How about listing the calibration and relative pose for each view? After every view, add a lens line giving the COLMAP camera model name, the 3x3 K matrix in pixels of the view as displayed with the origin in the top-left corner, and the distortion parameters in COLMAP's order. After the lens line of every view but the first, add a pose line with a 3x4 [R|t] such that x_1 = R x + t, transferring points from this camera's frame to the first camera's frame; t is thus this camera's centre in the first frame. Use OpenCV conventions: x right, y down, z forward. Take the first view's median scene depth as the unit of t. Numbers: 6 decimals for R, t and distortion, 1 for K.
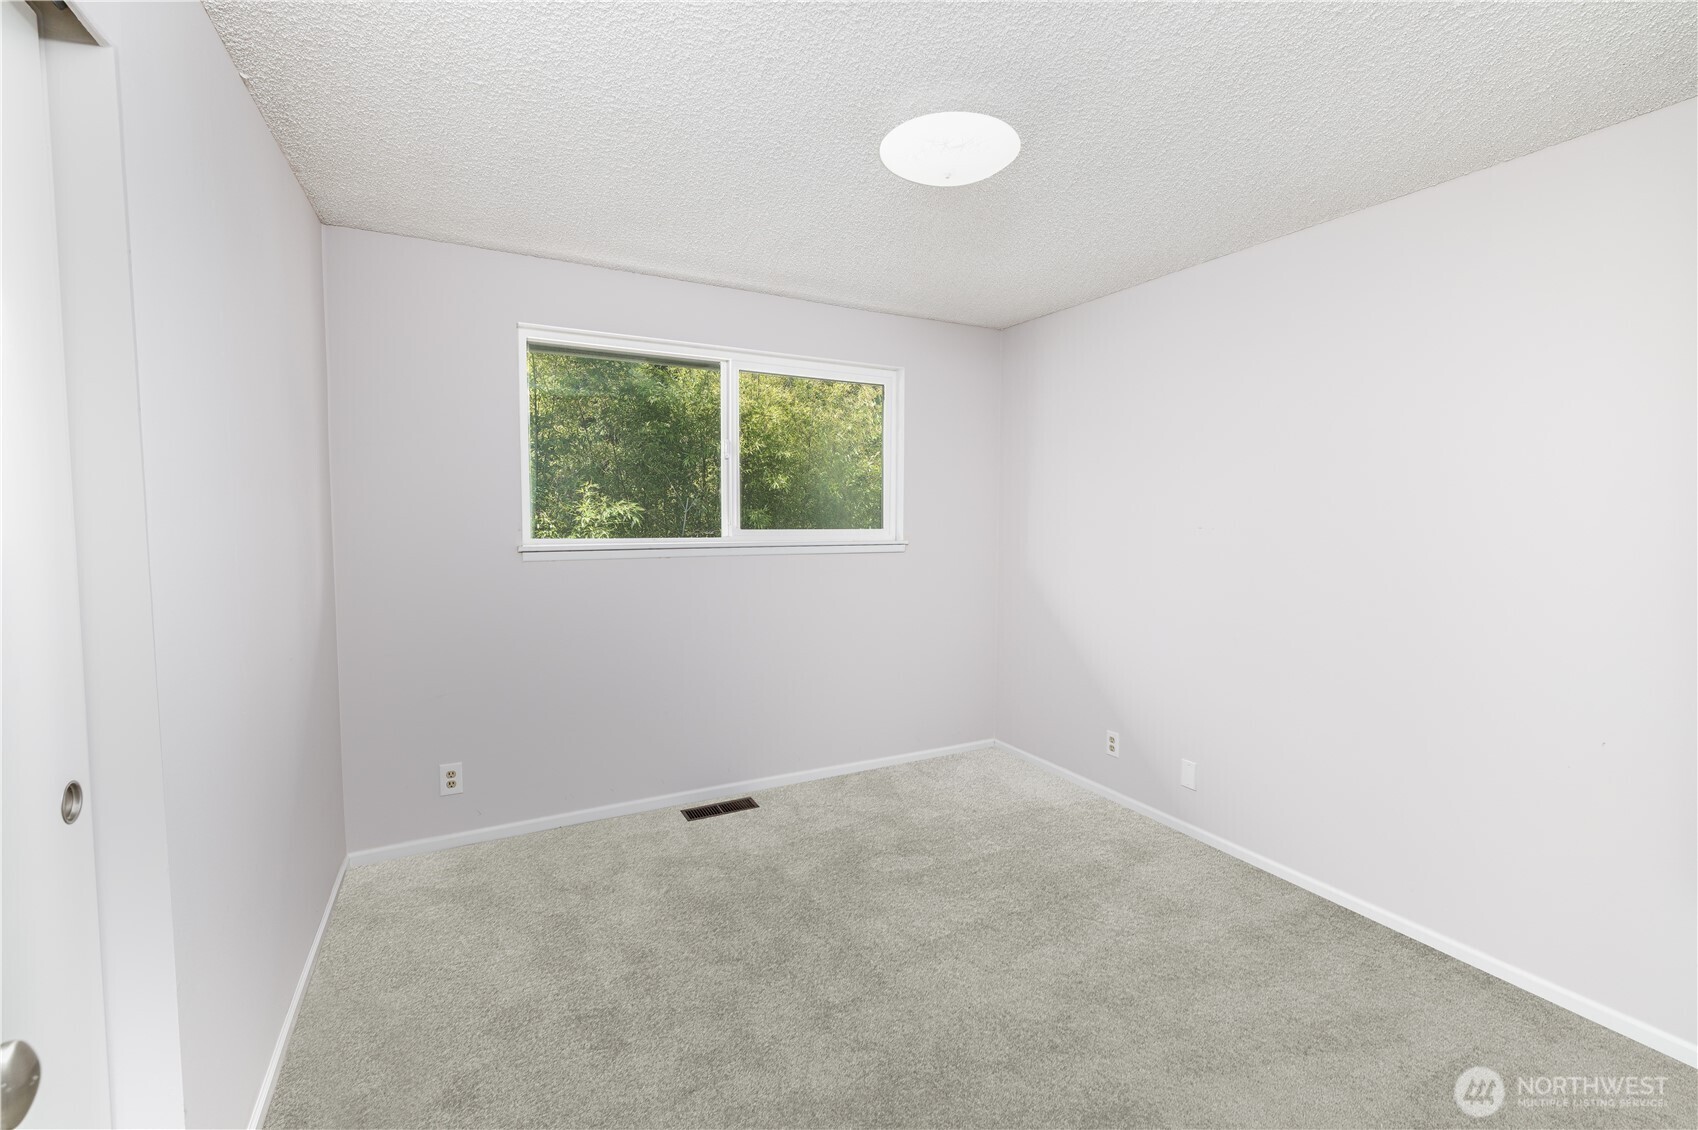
lens RADIAL K [[731.5, 0, 850.7], [0, 731.5, 548.6], [0, 0, 1]] dist [0.000732, 0.000217]
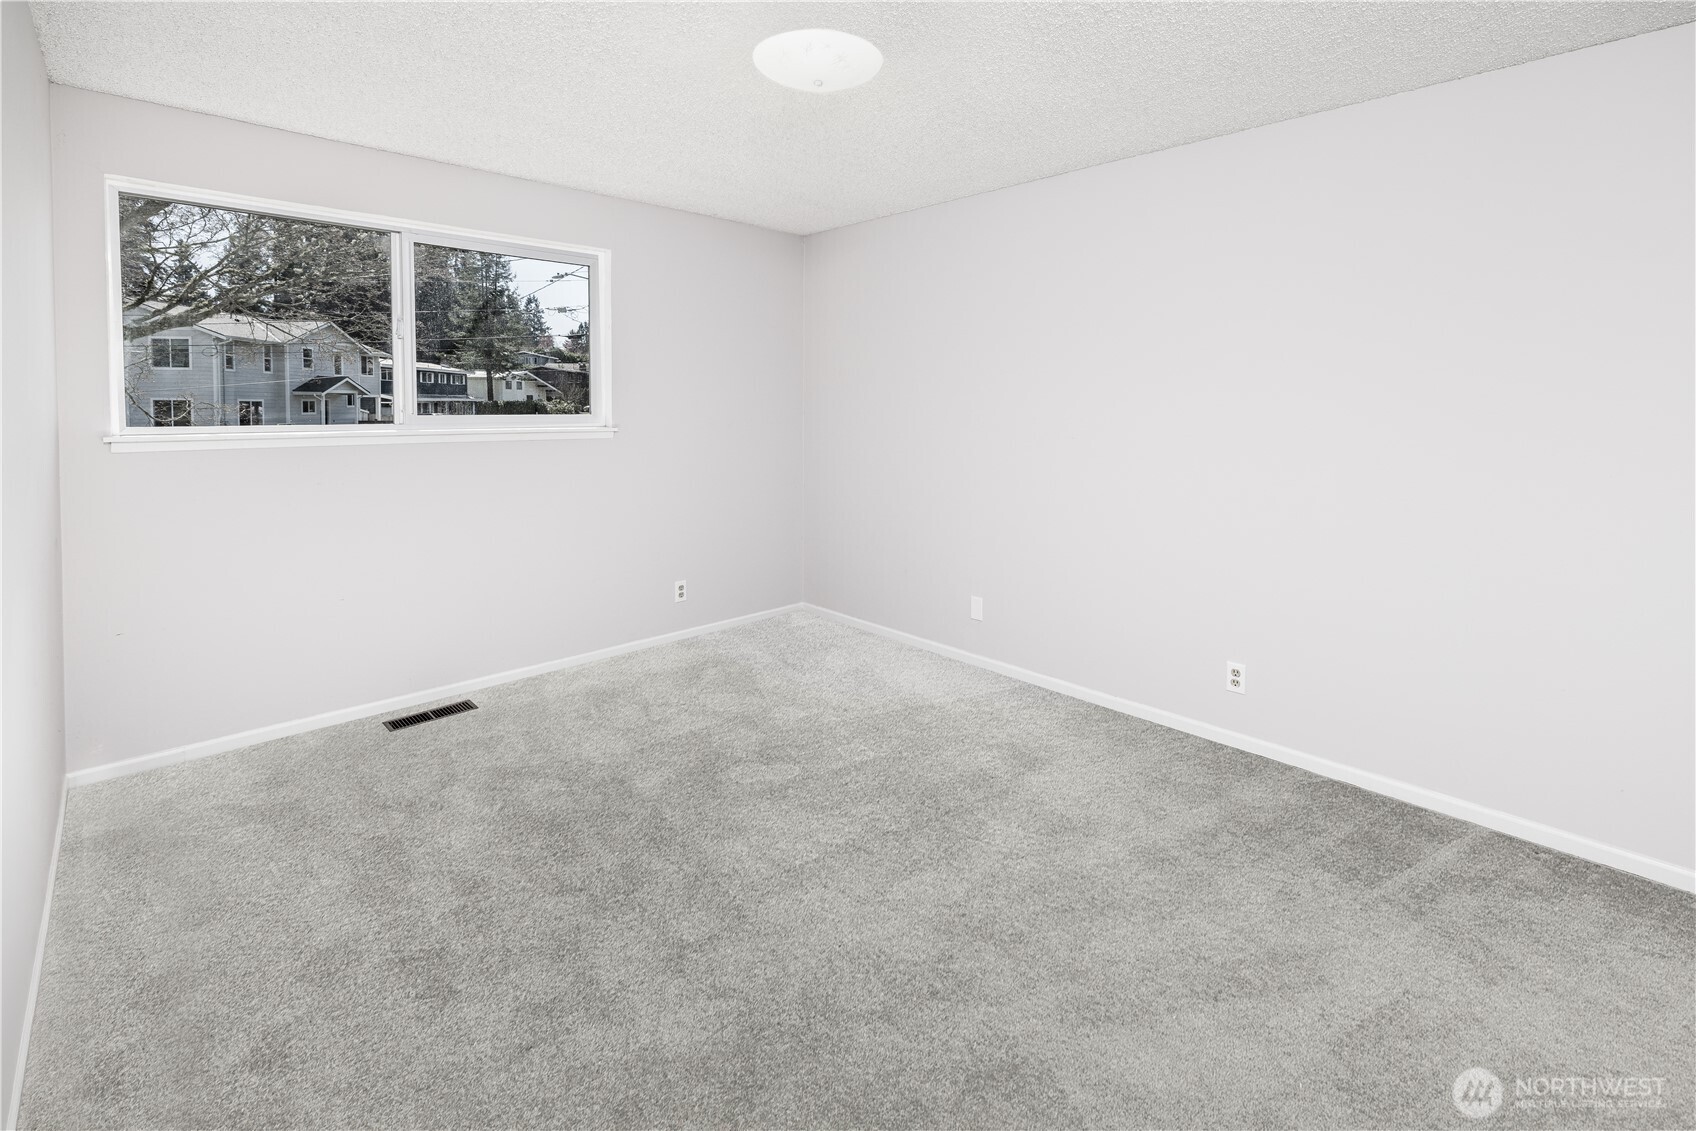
lens RADIAL K [[730.7, 0, 845.2], [0, 730.7, 564.9], [0, 0, 1]] dist [0.000732, 0.000217]
pose [[0.987232, -0.053707, 0.149963, 0.055063], [0.016983, 0.971569, 0.236148, -0.017785], [-0.158382, -0.230586, 0.960076, 0.235416]]
